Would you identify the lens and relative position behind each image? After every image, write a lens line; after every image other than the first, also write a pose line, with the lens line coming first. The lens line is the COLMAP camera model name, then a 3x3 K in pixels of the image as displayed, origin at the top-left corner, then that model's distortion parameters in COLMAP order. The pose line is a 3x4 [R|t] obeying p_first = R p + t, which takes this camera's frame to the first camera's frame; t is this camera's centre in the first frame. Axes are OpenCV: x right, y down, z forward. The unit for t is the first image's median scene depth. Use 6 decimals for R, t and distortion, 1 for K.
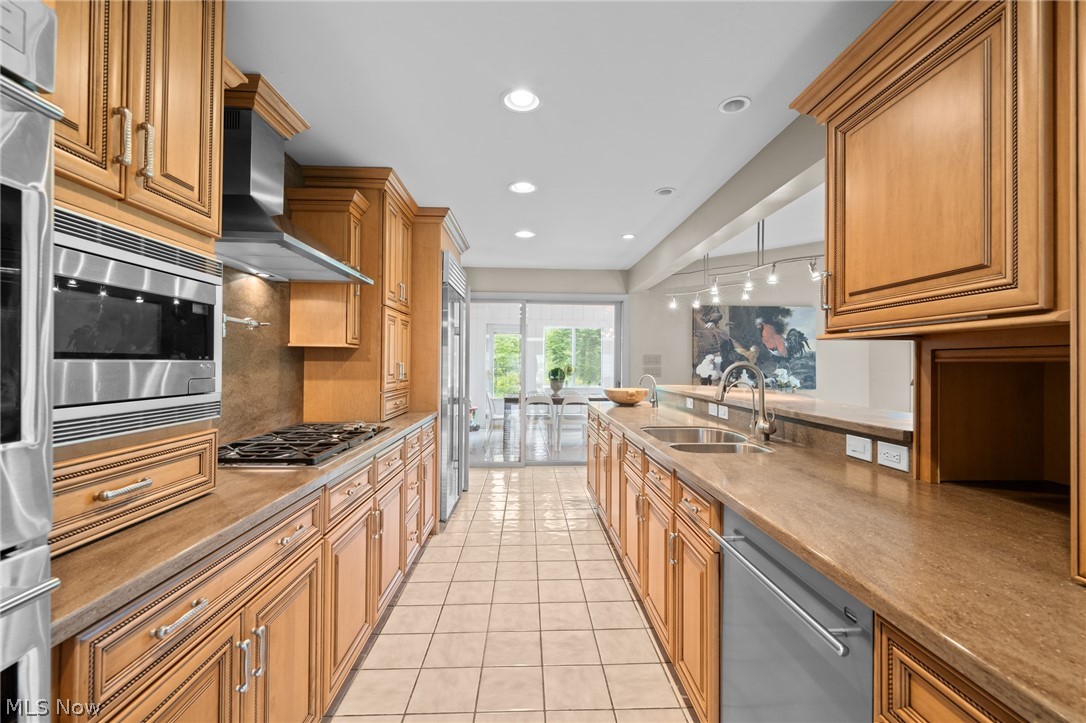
lens RADIAL K [[455.4, 0, 545.6], [0, 455.4, 358.8], [0, 0, 1]] dist [-0.000737, -0.000053]
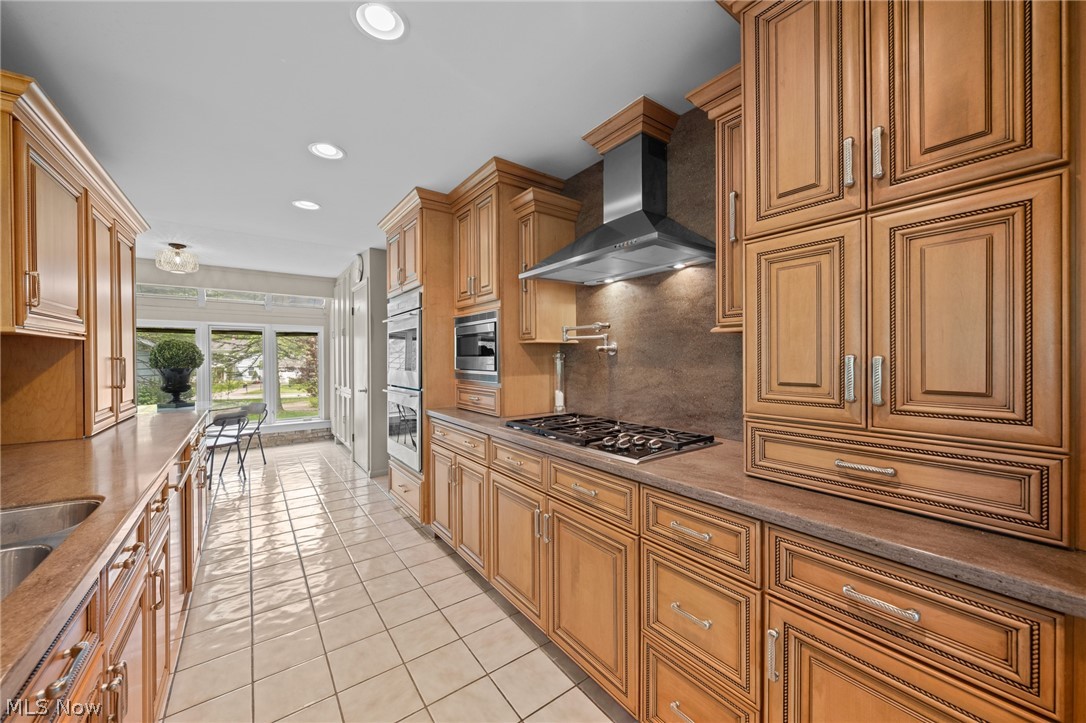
lens RADIAL K [[401.1, 0, 545.4], [0, 401.1, 359.0], [0, 0, 1]] dist [-0.001615, -0.000112]
pose [[-0.830424, -0.002311, -0.557128, 0.033726], [0.002169, 0.999970, -0.007382, 0.007053], [0.557128, -0.007339, -0.830394, 0.610337]]
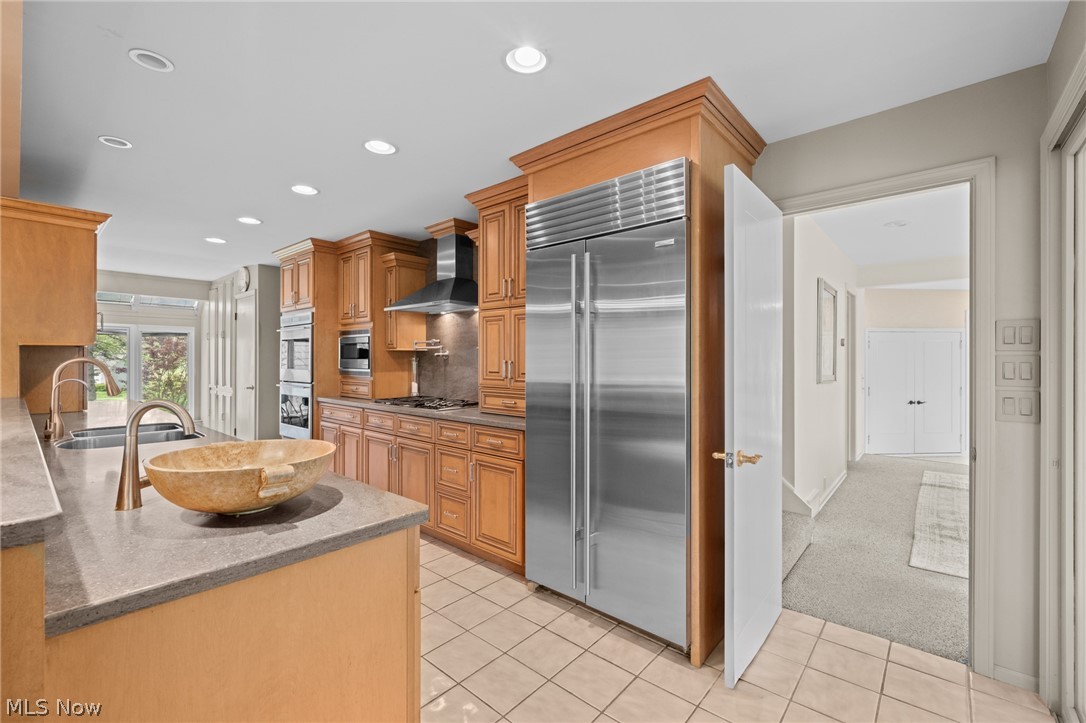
lens RADIAL K [[455.4, 0, 545.6], [0, 455.4, 358.8], [0, 0, 1]] dist [-0.000737, -0.000053]
pose [[-0.686371, -0.009703, -0.727187, 0.178379], [-0.001730, 0.999930, -0.011710, 0.008489], [0.727250, -0.006779, -0.686340, 0.937492]]
